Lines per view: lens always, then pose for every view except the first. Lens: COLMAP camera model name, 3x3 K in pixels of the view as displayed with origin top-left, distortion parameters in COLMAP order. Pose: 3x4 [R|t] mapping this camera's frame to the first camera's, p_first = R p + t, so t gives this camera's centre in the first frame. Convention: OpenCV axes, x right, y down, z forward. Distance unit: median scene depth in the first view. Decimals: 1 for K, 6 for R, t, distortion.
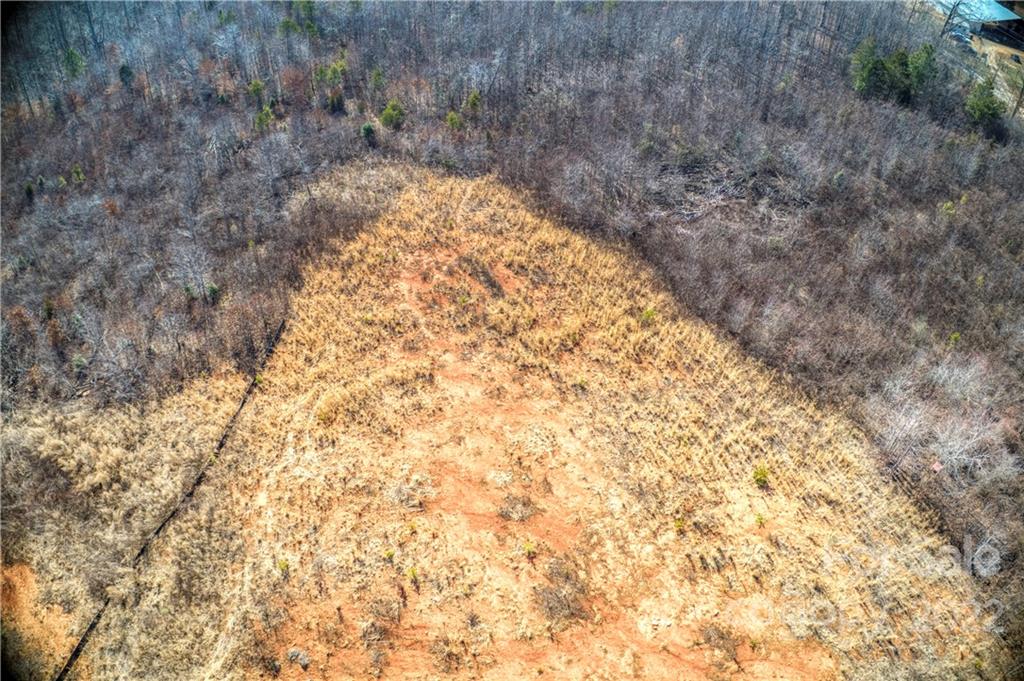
lens RADIAL K [[689.1, 0, 497.5], [0, 689.1, 342.1], [0, 0, 1]] dist [-0.240939, 0.057327]
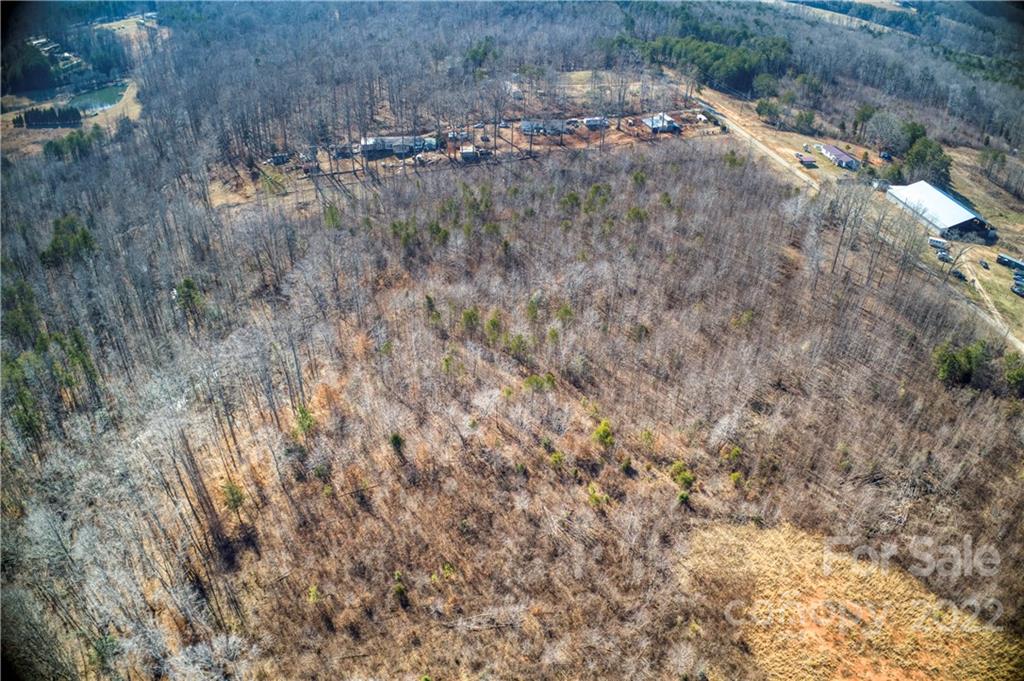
lens RADIAL K [[689.1, 0, 508.2], [0, 689.1, 340.7], [0, 0, 1]] dist [-0.240939, 0.057327]
pose [[0.969687, -0.151419, 0.191780, -1.004242], [0.173548, 0.979286, -0.104307, -0.728355], [-0.172013, 0.134428, 0.975879, -0.423562]]
